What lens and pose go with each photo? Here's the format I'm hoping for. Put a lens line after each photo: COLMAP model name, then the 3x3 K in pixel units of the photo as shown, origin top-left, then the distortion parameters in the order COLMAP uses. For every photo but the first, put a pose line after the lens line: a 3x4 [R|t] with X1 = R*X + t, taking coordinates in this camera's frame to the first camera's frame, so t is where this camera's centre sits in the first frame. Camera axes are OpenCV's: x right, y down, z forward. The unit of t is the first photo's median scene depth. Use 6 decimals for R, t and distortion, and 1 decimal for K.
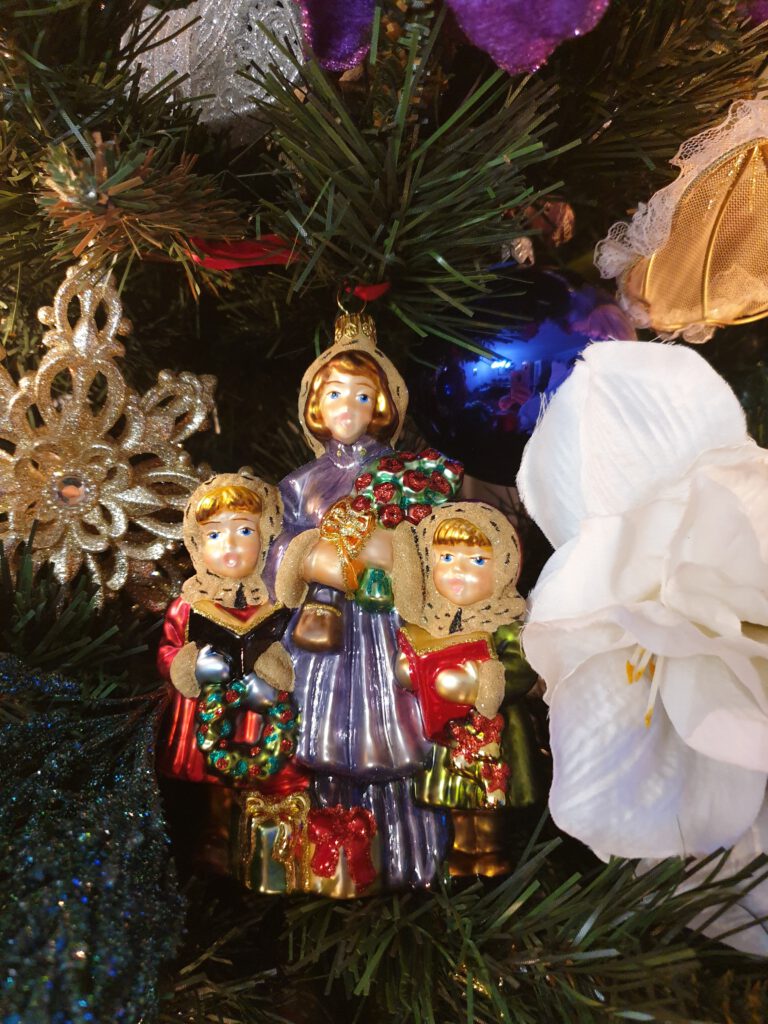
lens RADIAL K [[796.5, 0, 385.5], [0, 796.5, 517.4], [0, 0, 1]] dist [-0.002209, -0.011029]
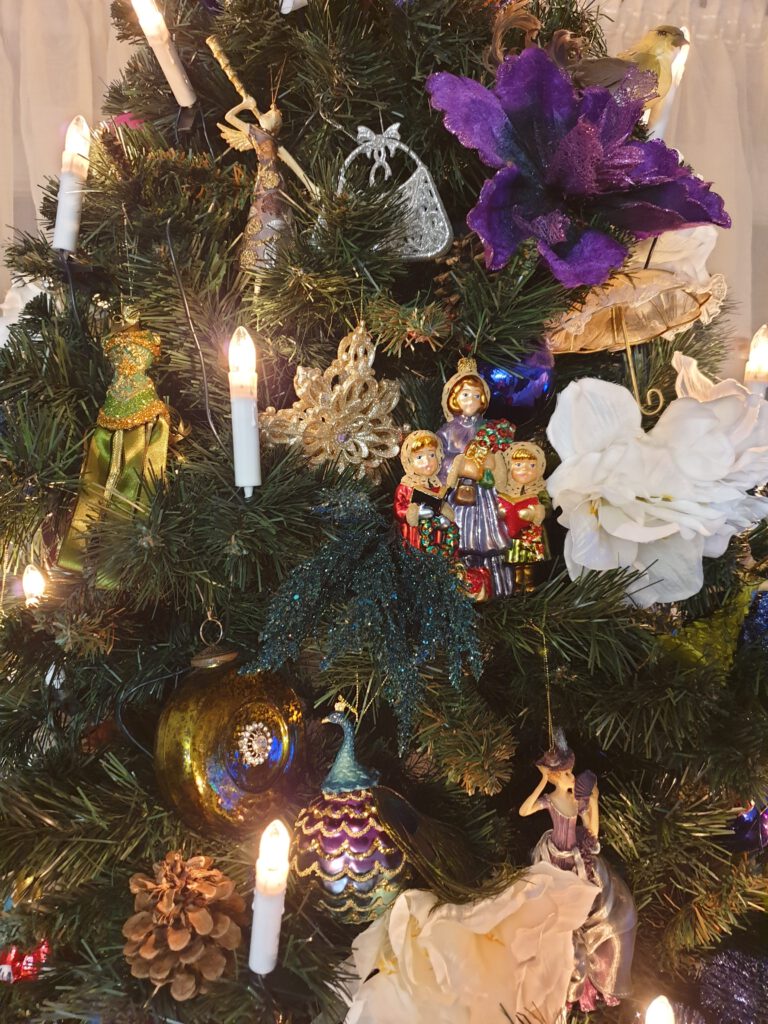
lens RADIAL K [[796.5, 0, 383.6], [0, 796.5, 509.0], [0, 0, 1]] dist [-0.002209, -0.011029]
pose [[0.953883, -0.033974, 0.298251, -1.042088], [-0.000070, 0.993550, 0.113399, -0.092650], [-0.300179, -0.108190, 0.947727, -1.212022]]
